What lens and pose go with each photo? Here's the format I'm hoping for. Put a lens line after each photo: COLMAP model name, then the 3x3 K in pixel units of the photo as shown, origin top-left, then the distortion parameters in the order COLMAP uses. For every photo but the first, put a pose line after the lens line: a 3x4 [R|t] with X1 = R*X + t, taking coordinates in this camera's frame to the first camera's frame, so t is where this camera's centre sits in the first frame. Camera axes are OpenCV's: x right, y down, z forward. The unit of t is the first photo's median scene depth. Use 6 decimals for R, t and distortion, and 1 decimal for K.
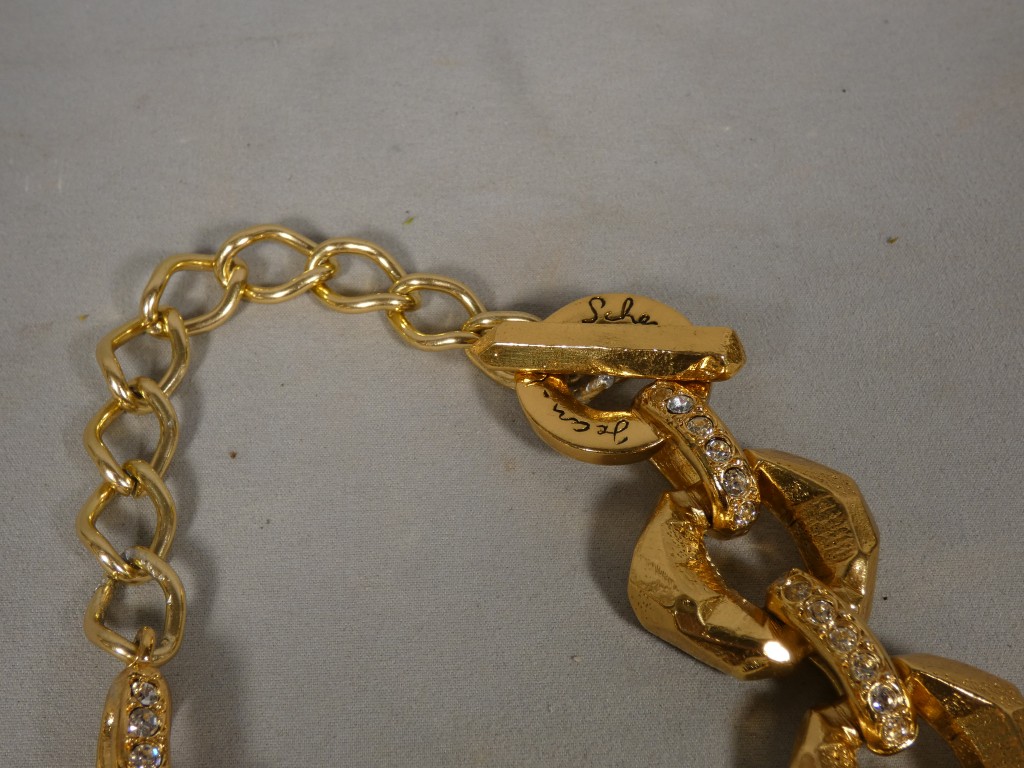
lens RADIAL K [[1486.9, 0, 512.0], [0, 1486.9, 384.0], [0, 0, 1]] dist [0.266960, -1.196133]
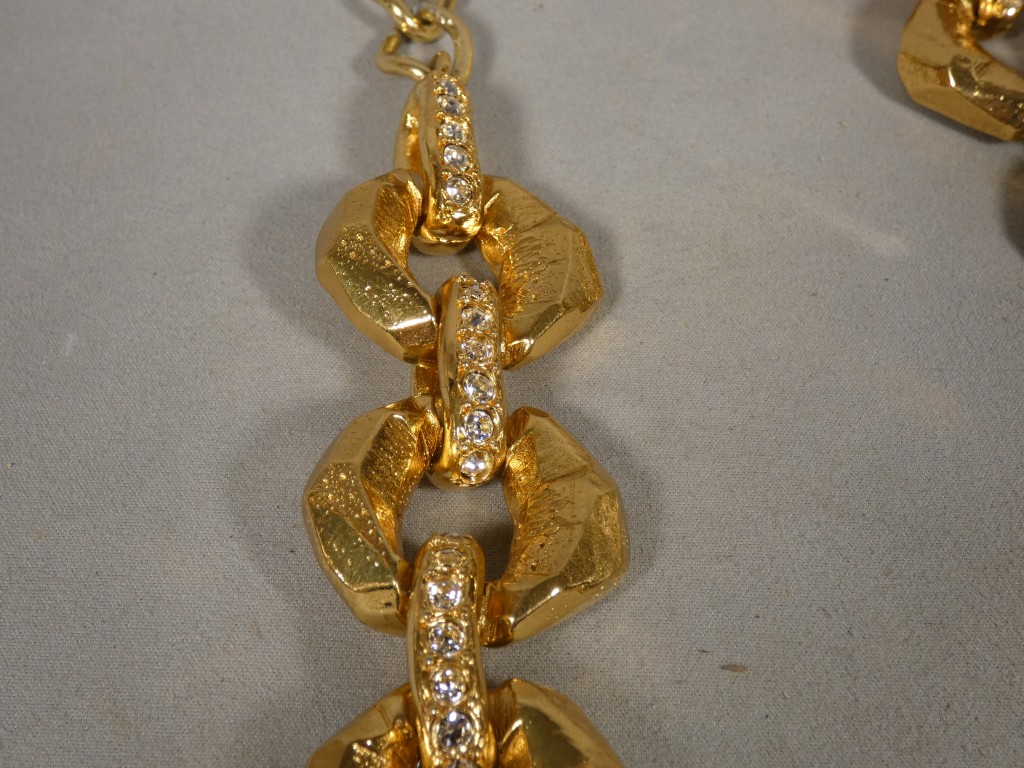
lens RADIAL K [[1486.9, 0, 512.0], [0, 1486.9, 384.0], [0, 0, 1]] dist [0.266960, -1.196133]
pose [[0.998244, 0.050970, -0.030198, -0.128211], [-0.051730, 0.998350, -0.024931, 0.352804], [0.028877, 0.026449, 0.999233, -0.033123]]
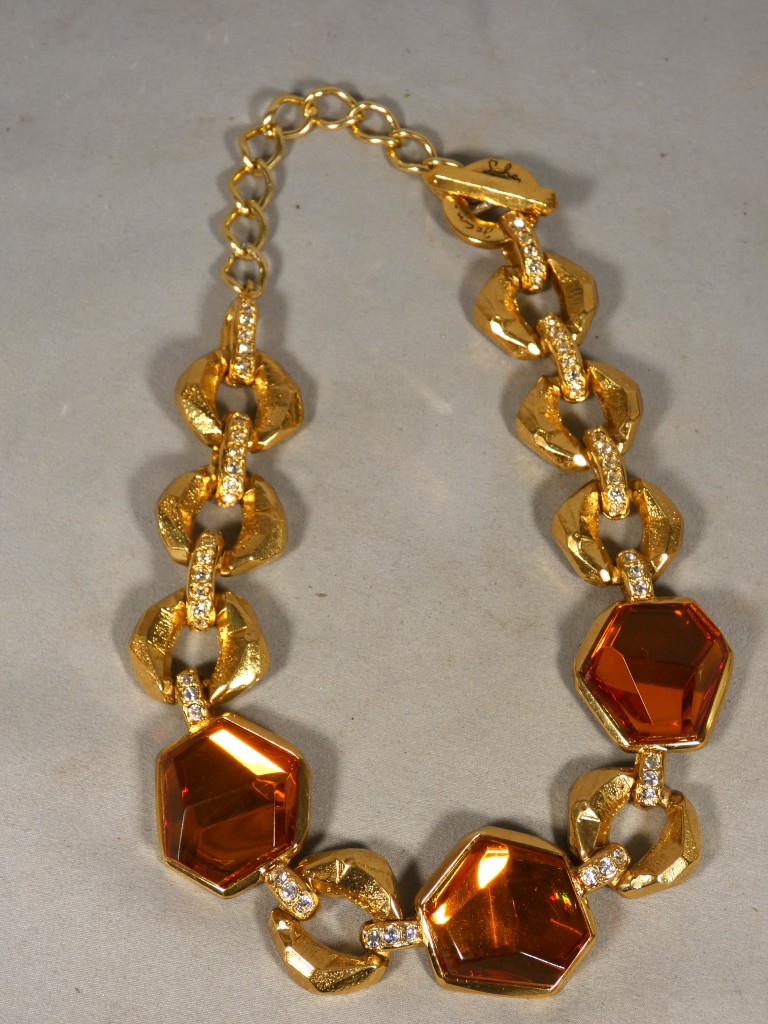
lens RADIAL K [[1486.9, 0, 384.0], [0, 1486.9, 512.0], [0, 0, 1]] dist [0.266960, -1.196133]
pose [[0.979660, 0.197801, -0.033776, 0.072343], [-0.185210, 0.956088, 0.227140, -0.038107], [0.077221, -0.216265, 0.973276, -0.988807]]
